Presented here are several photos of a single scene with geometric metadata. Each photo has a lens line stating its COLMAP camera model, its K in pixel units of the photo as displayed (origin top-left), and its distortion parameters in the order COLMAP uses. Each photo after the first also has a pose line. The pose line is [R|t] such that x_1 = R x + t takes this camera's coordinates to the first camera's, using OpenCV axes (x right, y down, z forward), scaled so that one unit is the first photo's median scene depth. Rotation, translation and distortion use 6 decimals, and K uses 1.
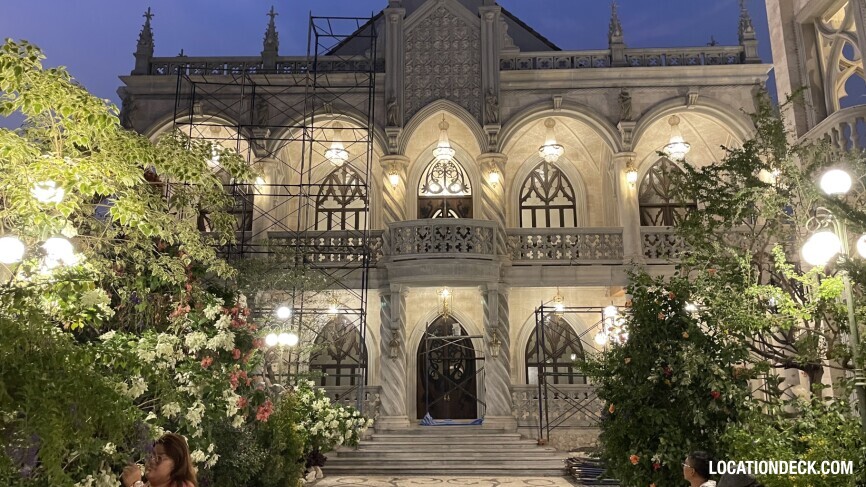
lens RADIAL K [[662.0, 0, 435.6], [0, 662.0, 241.6], [0, 0, 1]] dist [0.101731, -0.136233]
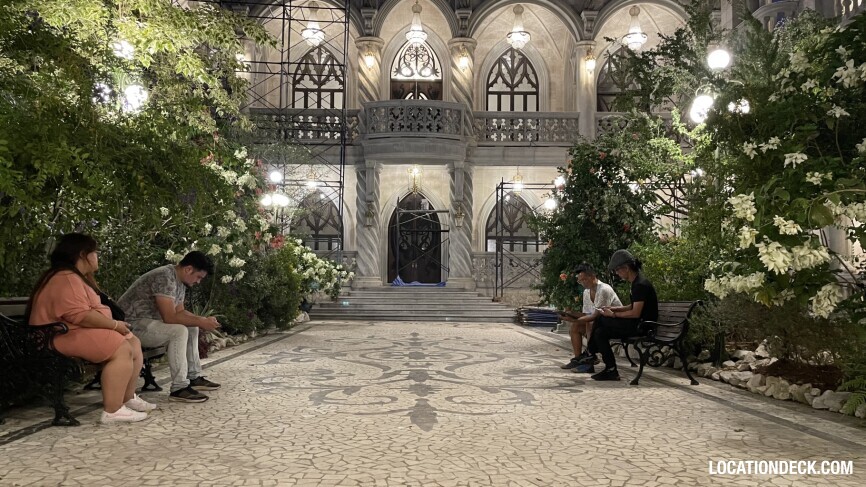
lens RADIAL K [[662.0, 0, 429.2], [0, 662.0, 248.1], [0, 0, 1]] dist [0.101731, -0.136233]
pose [[0.998760, 0.017180, 0.046717, -0.012097], [-0.024775, 0.985610, 0.167212, 0.020478], [-0.043172, -0.168162, 0.984814, -0.102863]]
